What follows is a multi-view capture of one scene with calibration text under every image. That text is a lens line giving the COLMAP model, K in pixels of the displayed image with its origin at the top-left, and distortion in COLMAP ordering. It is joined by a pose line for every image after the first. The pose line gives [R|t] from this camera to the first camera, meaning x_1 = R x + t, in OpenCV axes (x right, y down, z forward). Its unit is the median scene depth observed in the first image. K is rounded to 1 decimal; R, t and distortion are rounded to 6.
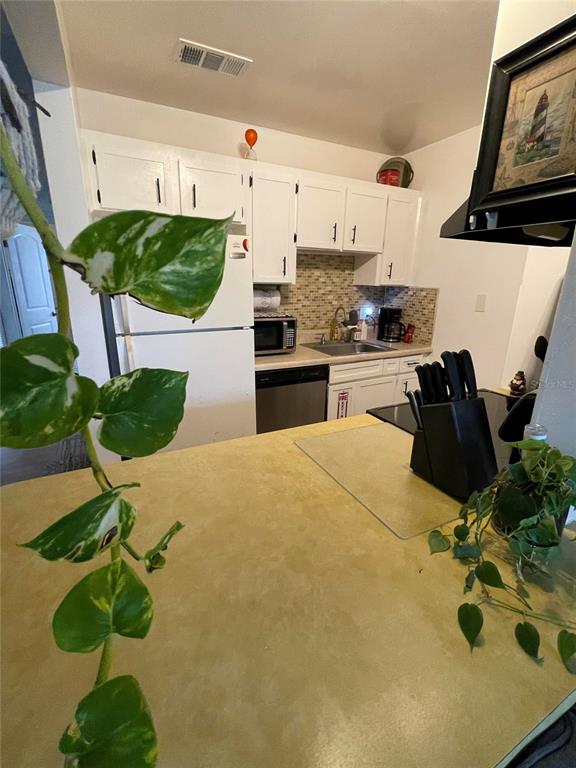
lens RADIAL K [[345.9, 0, 286.1], [0, 345.9, 386.4], [0, 0, 1]] dist [-0.002816, -0.000256]
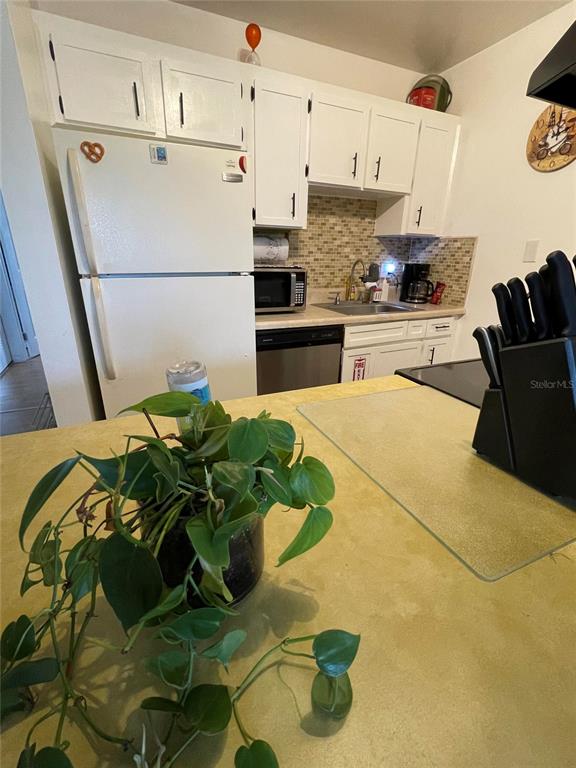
lens RADIAL K [[345.9, 0, 286.2], [0, 345.9, 386.3], [0, 0, 1]] dist [-0.002816, -0.000256]
pose [[0.999349, 0.014049, -0.033217, 0.010843], [-0.011762, 0.997610, 0.068093, 0.029280], [0.034094, -0.067658, 0.997126, 0.128097]]
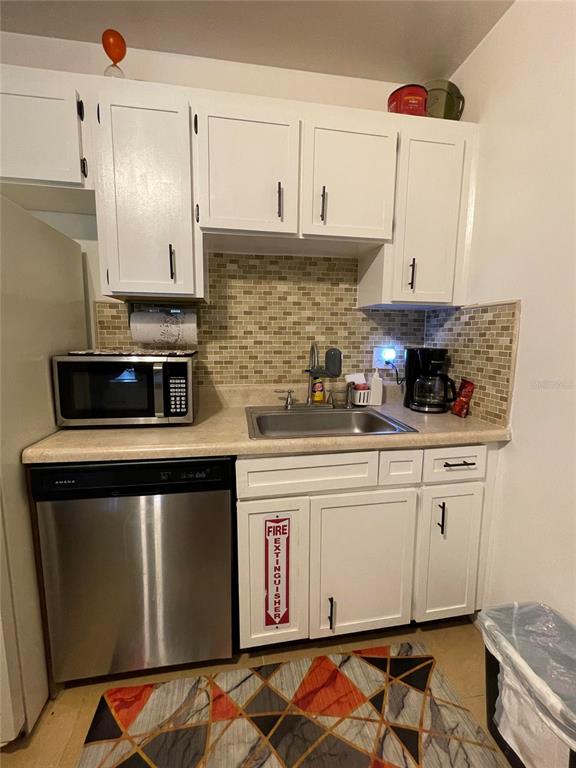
lens RADIAL K [[345.9, 0, 287.1], [0, 345.9, 386.4], [0, 0, 1]] dist [-0.002816, -0.000256]
pose [[0.955320, 0.035959, -0.293378, 0.305674], [-0.081718, 0.986016, -0.145242, -0.089526], [0.284053, 0.162727, 0.944899, 0.538228]]
